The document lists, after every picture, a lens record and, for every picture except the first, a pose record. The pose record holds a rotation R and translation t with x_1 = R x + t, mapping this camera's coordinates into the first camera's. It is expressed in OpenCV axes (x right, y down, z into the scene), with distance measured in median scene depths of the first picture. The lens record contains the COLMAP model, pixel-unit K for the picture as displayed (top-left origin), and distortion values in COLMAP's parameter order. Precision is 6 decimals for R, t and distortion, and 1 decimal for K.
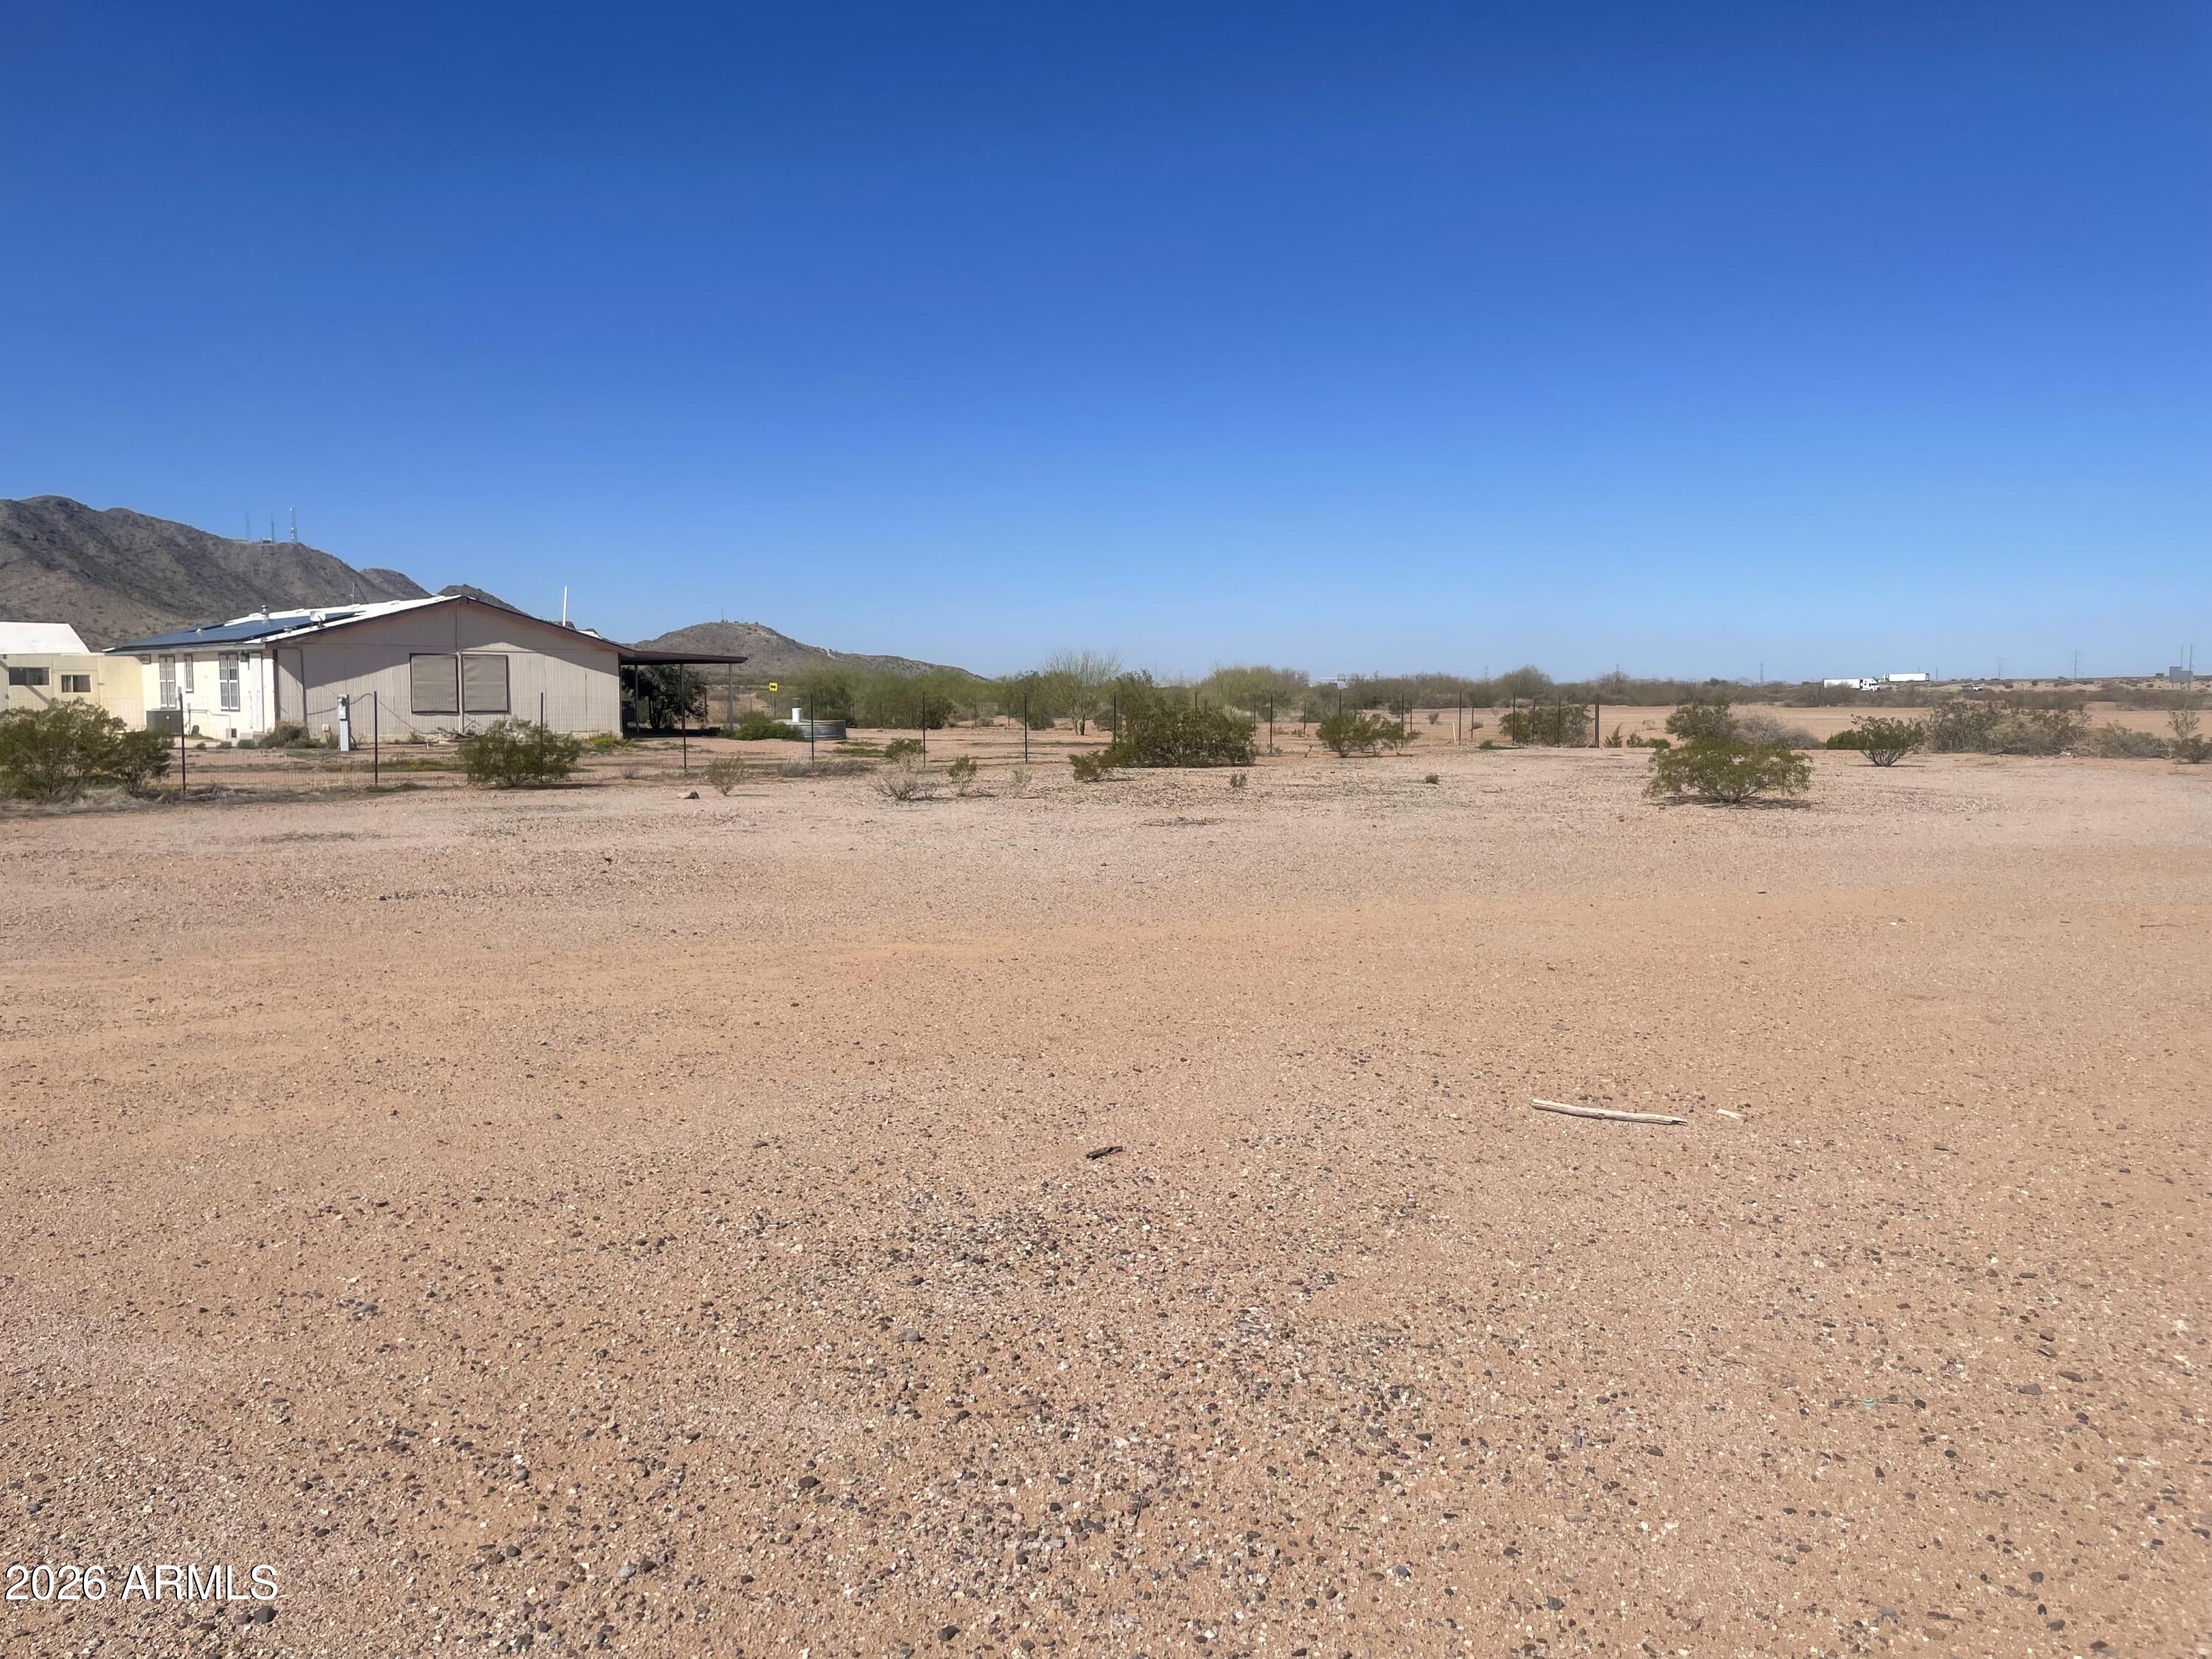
lens RADIAL K [[1678.1, 0, 1126.1], [0, 1678.1, 811.6], [0, 0, 1]] dist [0.084548, -0.115192]
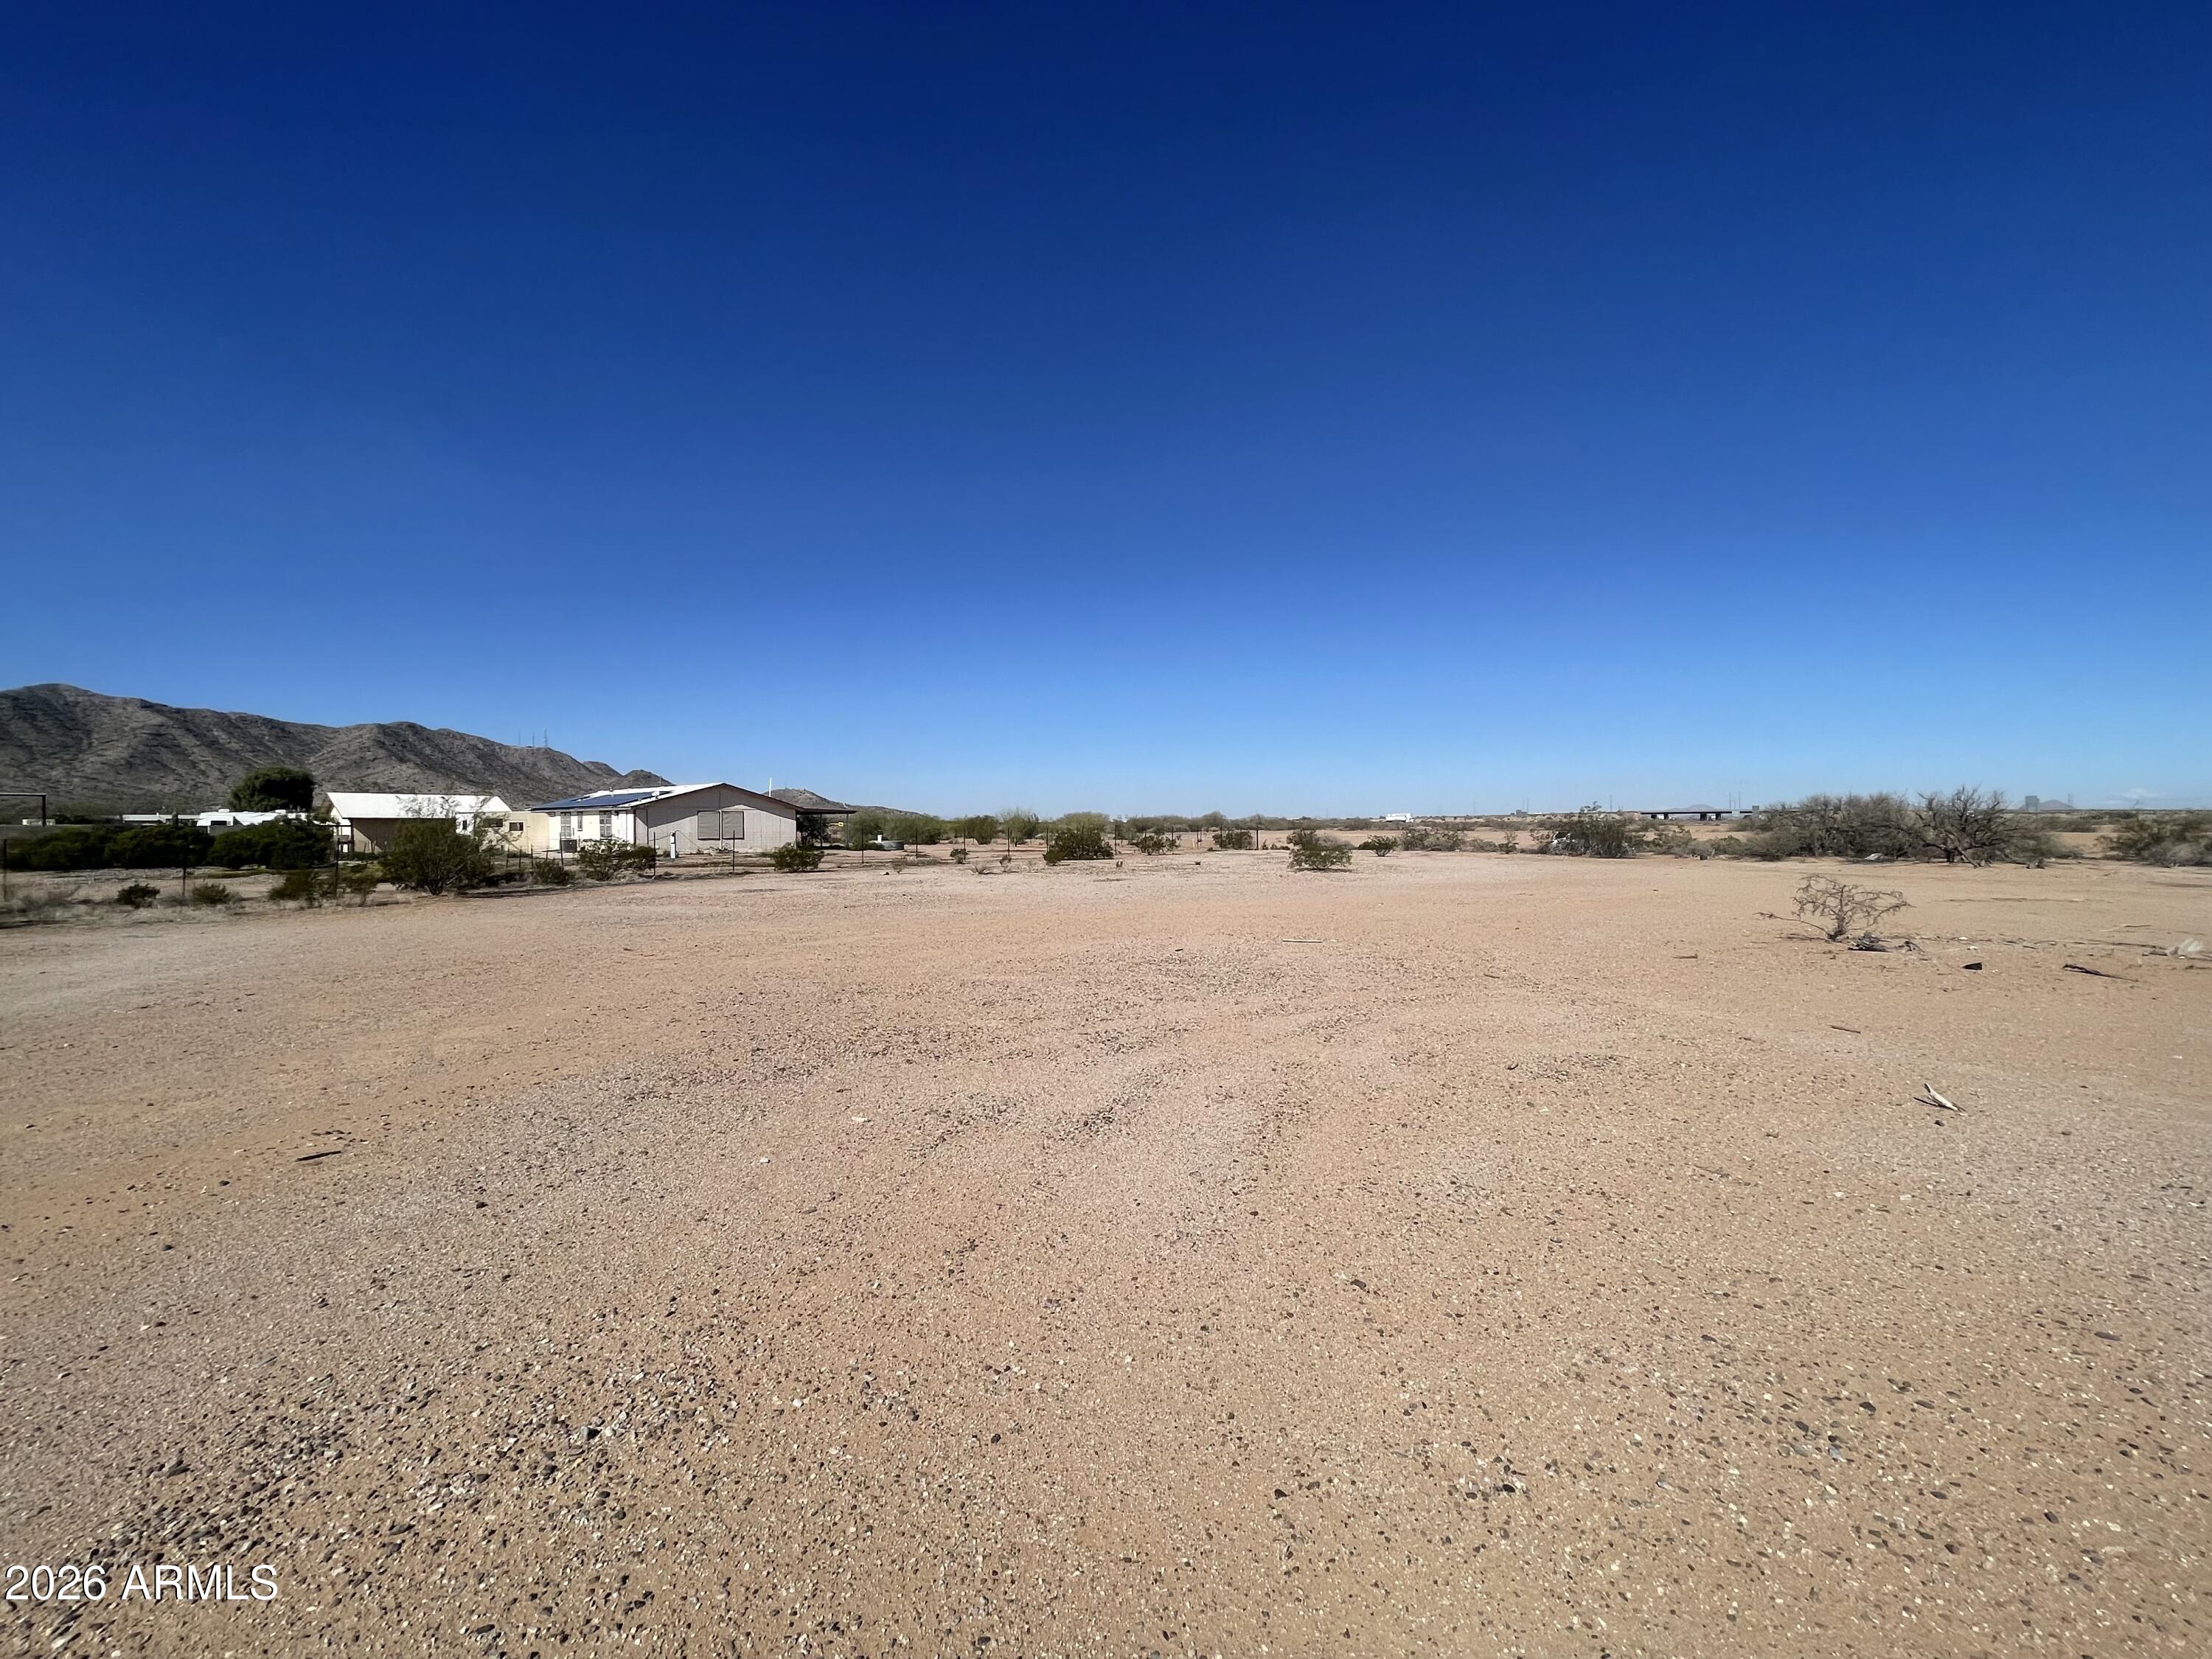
lens RADIAL K [[887.8, 0, 1105.2], [0, 887.8, 811.2], [0, 0, 1]] dist [-0.000157, -0.000709]
pose [[0.993541, -0.005762, 0.113330, -0.045394], [0.015459, 0.996272, -0.084868, 0.005991], [-0.112419, 0.086072, 0.989926, -0.111967]]
